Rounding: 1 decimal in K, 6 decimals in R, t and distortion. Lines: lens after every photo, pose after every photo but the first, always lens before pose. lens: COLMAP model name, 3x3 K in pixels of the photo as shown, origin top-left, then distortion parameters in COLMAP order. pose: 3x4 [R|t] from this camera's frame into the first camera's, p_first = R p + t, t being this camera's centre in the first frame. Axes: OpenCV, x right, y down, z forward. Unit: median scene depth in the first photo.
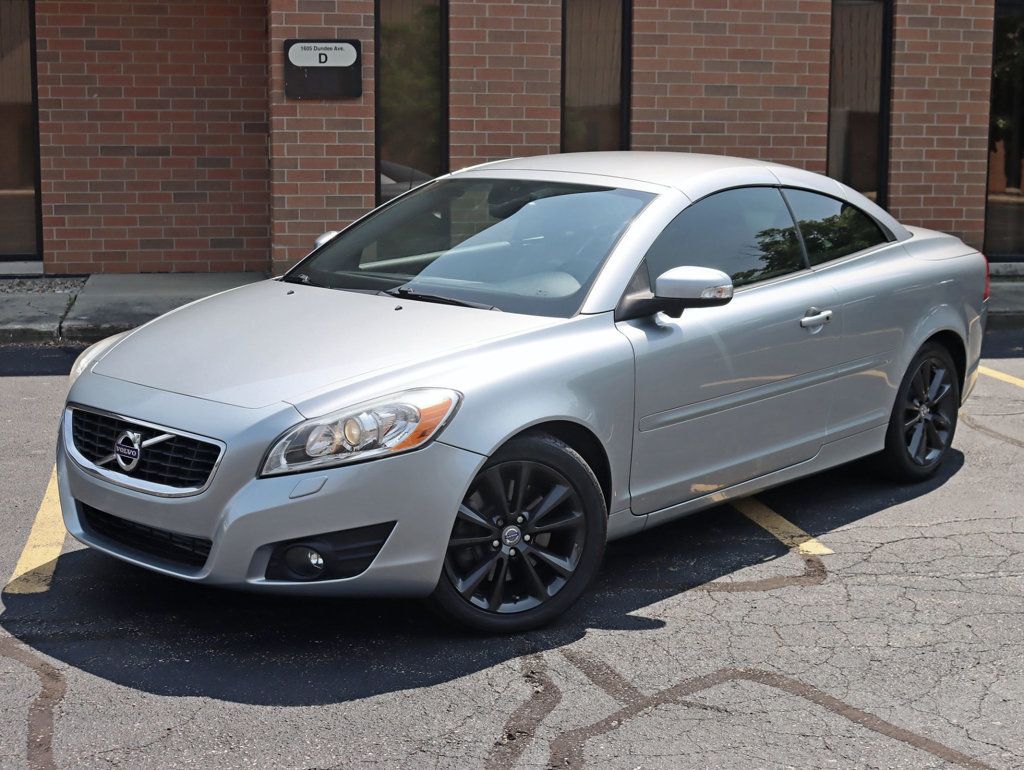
lens RADIAL K [[1523.0, 0, 512.0], [0, 1523.0, 385.0], [0, 0, 1]] dist [-0.033385, -0.067462]
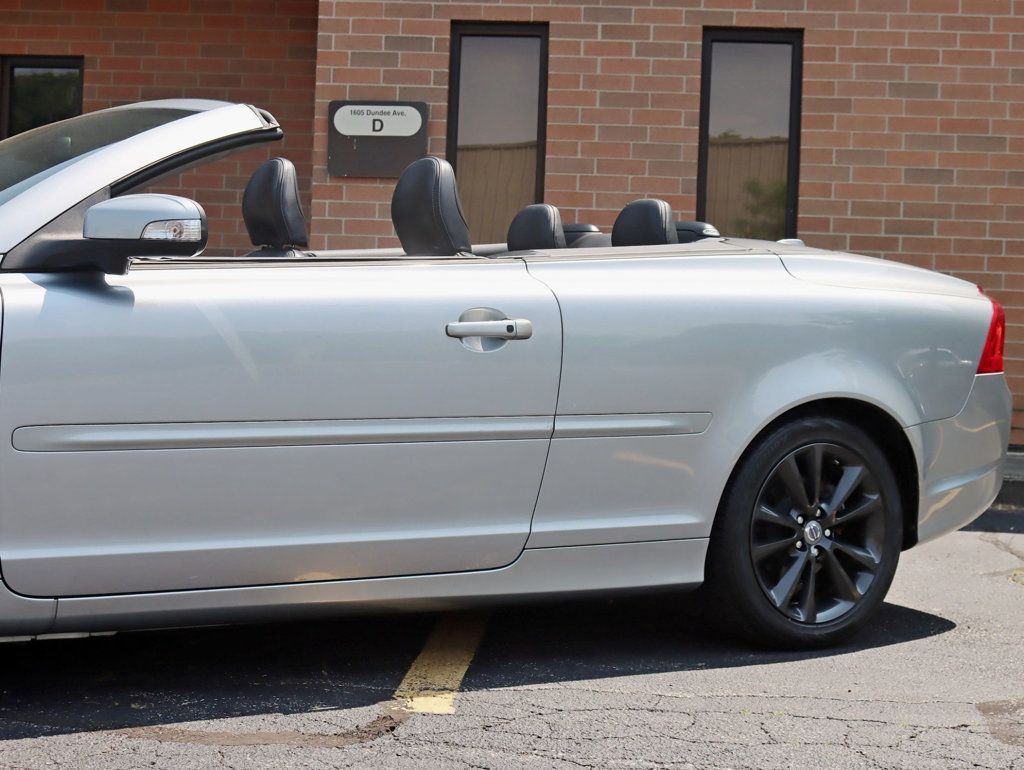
lens RADIAL K [[1838.0, 0, 512.0], [0, 1838.0, 385.0], [0, 0, 1]] dist [-0.002860, -0.059697]
pose [[0.961603, 0.032620, -0.272499, 0.198843], [-0.072608, 0.987770, -0.137978, 0.038668], [0.264665, 0.152465, 0.952211, 0.150005]]
